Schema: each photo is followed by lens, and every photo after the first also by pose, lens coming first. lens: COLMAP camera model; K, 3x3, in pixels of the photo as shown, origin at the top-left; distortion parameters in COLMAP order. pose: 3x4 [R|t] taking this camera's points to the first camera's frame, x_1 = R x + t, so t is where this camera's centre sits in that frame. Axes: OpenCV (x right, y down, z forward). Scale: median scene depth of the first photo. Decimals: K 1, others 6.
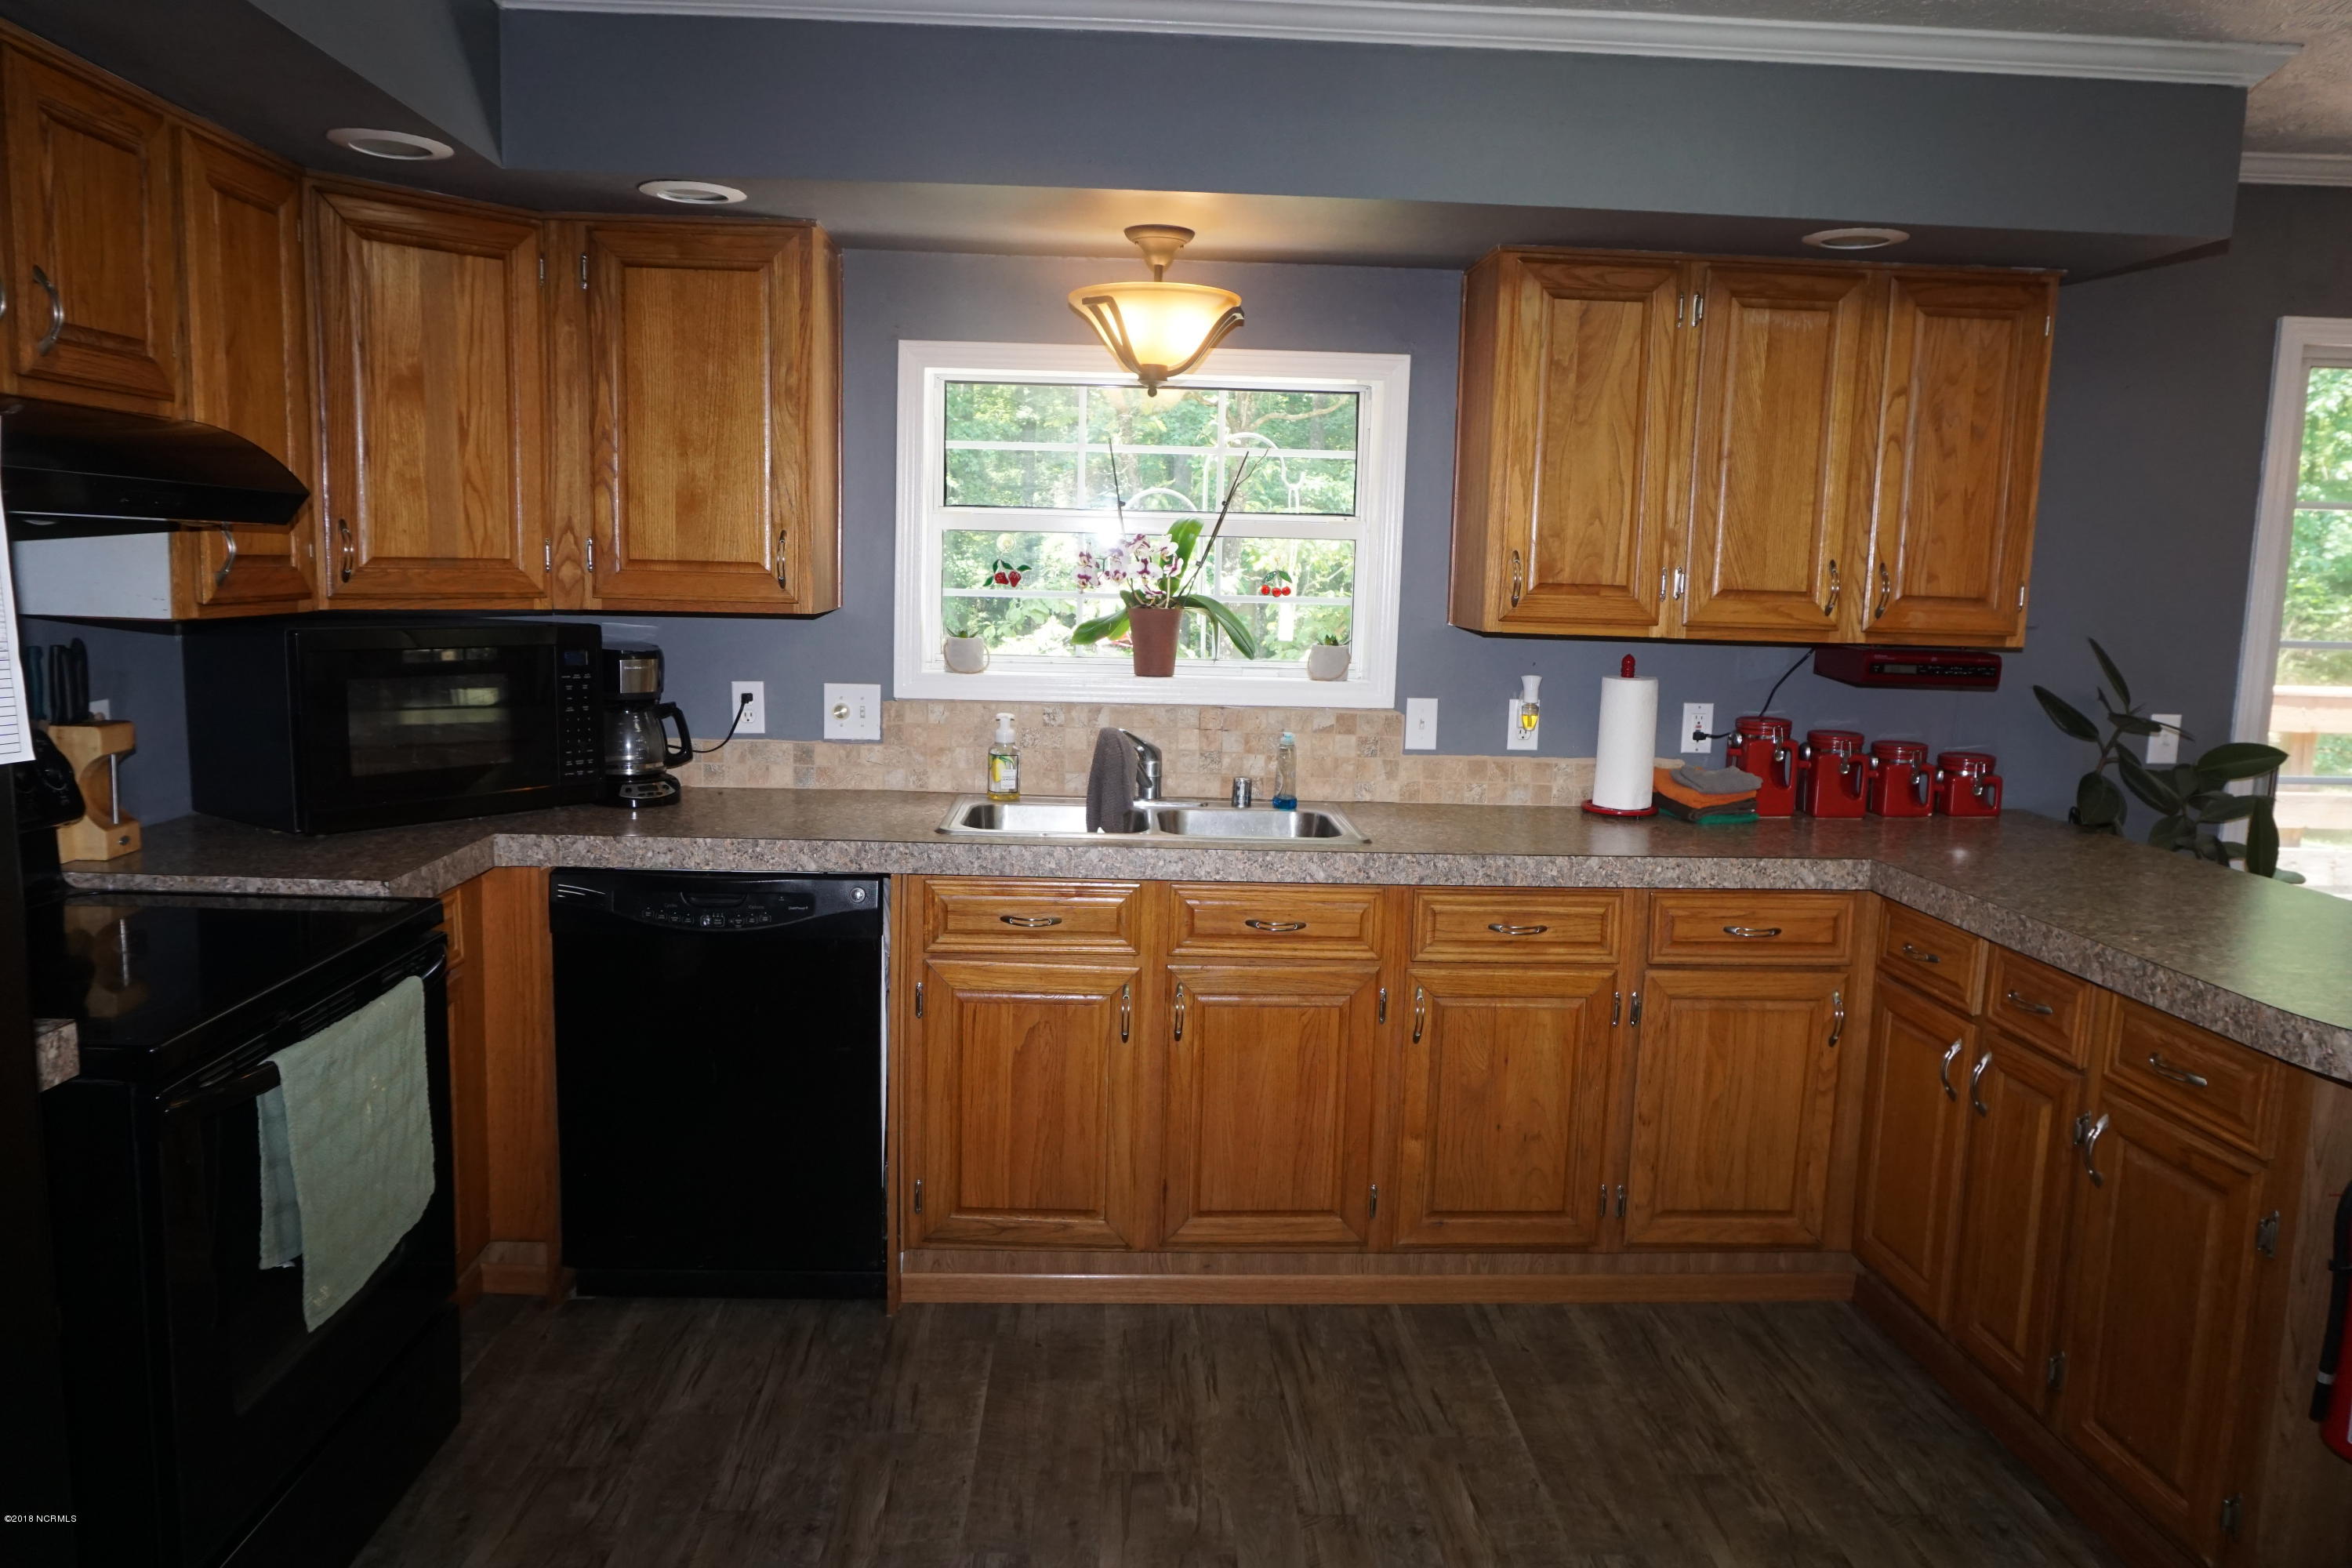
lens RADIAL K [[1573.0, 0, 1174.3], [0, 1573.0, 784.7], [0, 0, 1]] dist [-0.036771, 0.003812]
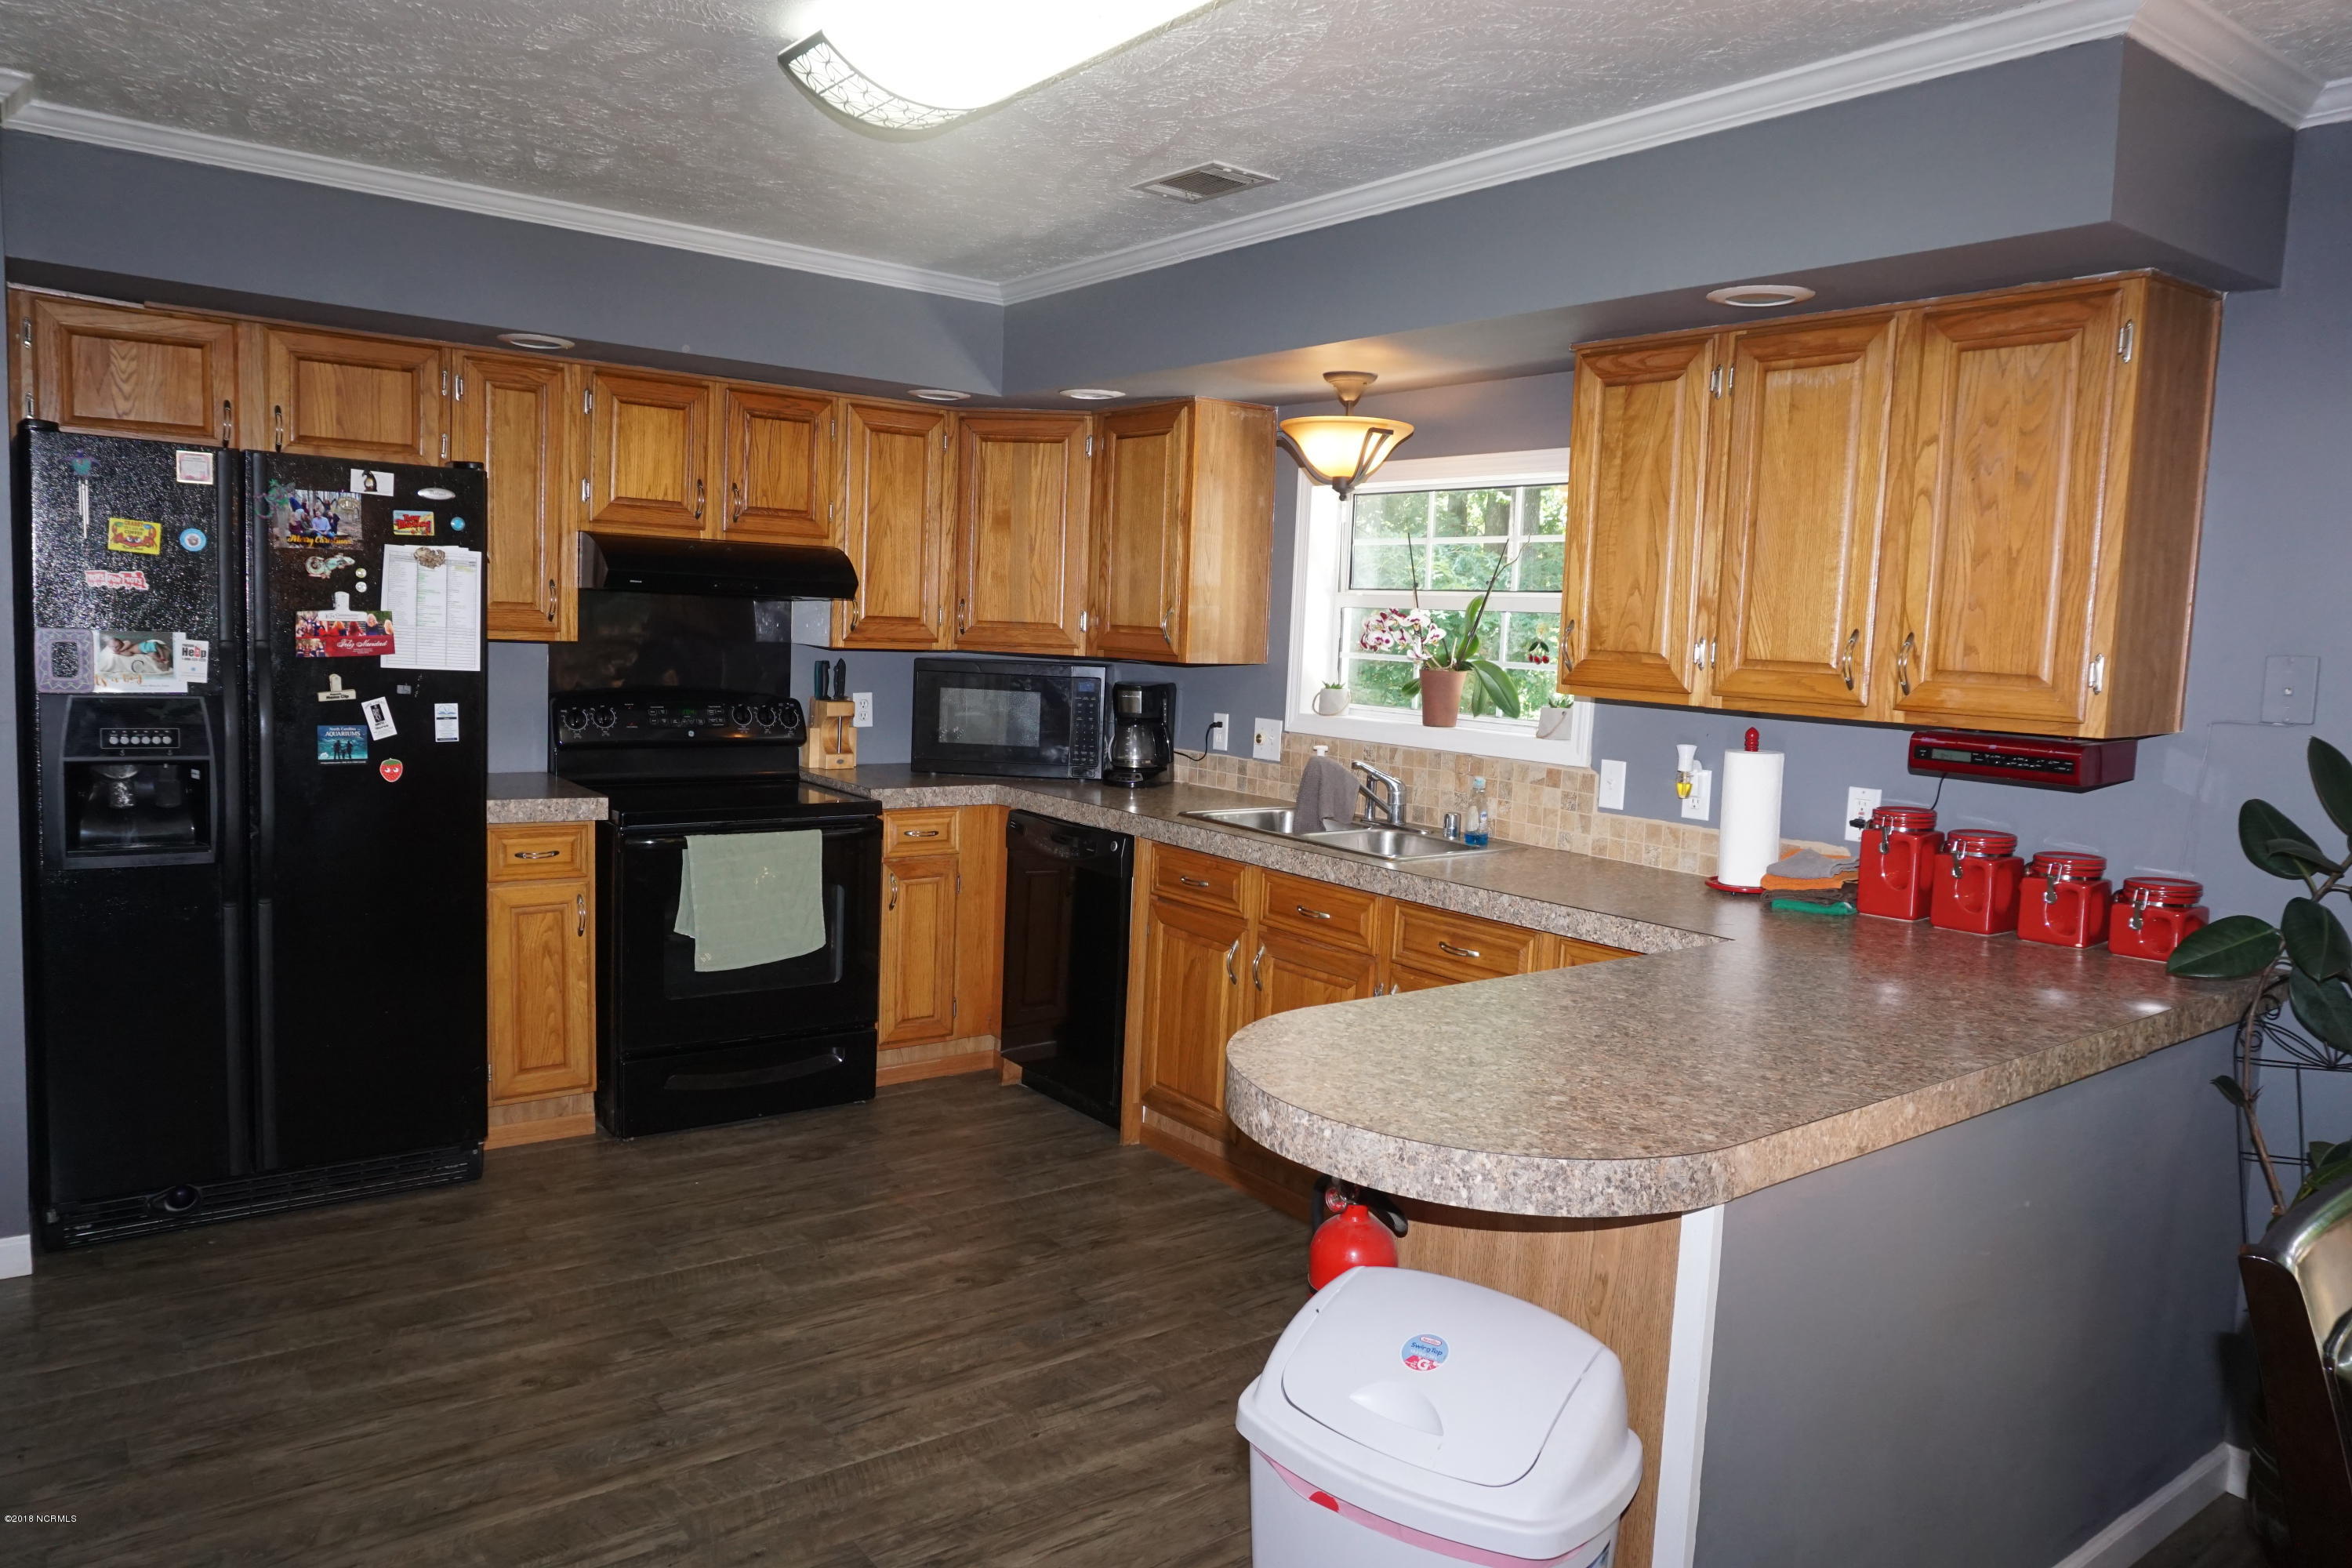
lens RADIAL K [[1573.0, 0, 1169.3], [0, 1573.0, 794.1], [0, 0, 1]] dist [-0.036771, 0.003812]
pose [[0.569651, 0.089026, -0.817051, 0.953926], [-0.139413, 0.990177, 0.010691, -0.001991], [0.809976, 0.107817, 0.576467, 0.159556]]
